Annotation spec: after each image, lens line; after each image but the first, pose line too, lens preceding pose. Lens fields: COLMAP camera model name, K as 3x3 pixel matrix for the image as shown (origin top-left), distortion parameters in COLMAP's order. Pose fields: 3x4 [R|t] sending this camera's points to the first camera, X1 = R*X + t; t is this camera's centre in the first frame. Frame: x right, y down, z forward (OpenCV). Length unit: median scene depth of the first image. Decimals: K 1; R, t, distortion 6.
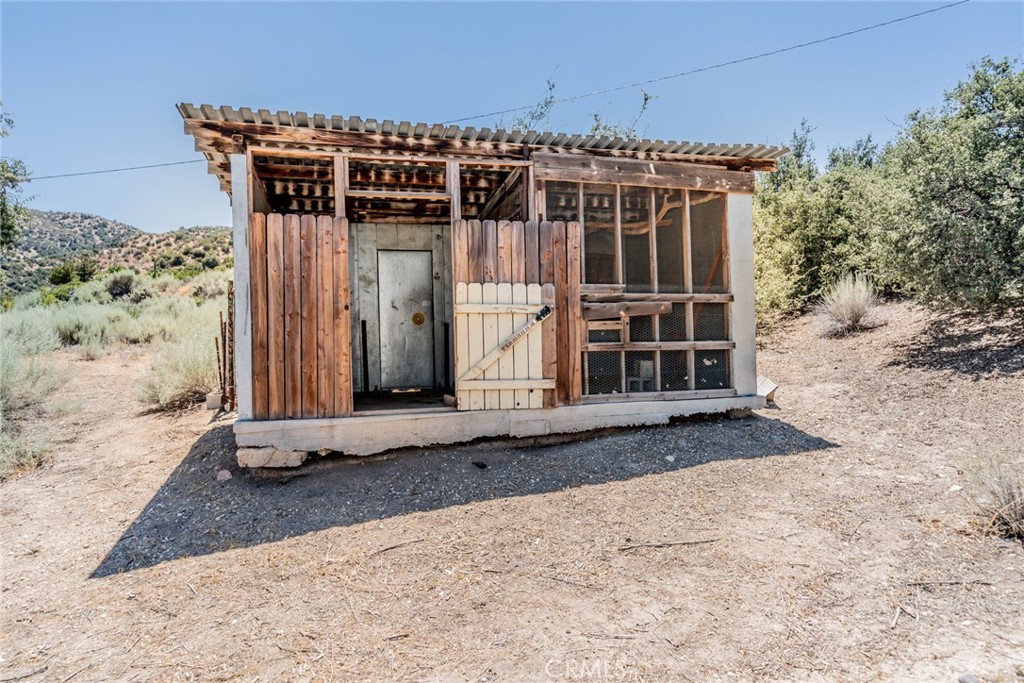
lens RADIAL K [[620.7, 0, 512.0], [0, 620.7, 340.6], [0, 0, 1]] dist [0.004459, 0.000417]
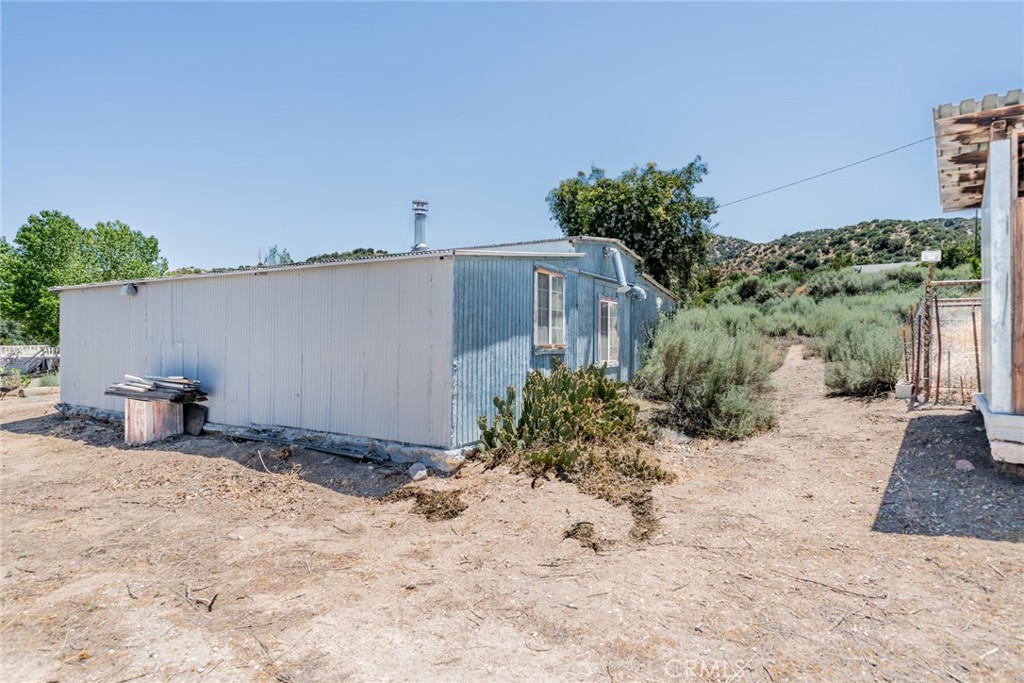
lens RADIAL K [[558.8, 0, 511.9], [0, 558.8, 340.2], [0, 0, 1]] dist [-0.001635, -0.000885]
pose [[0.590856, 0.018553, -0.806564, -0.115517], [-0.011819, 0.999827, 0.014340, 0.006643], [0.806690, 0.001060, 0.590973, -0.087707]]
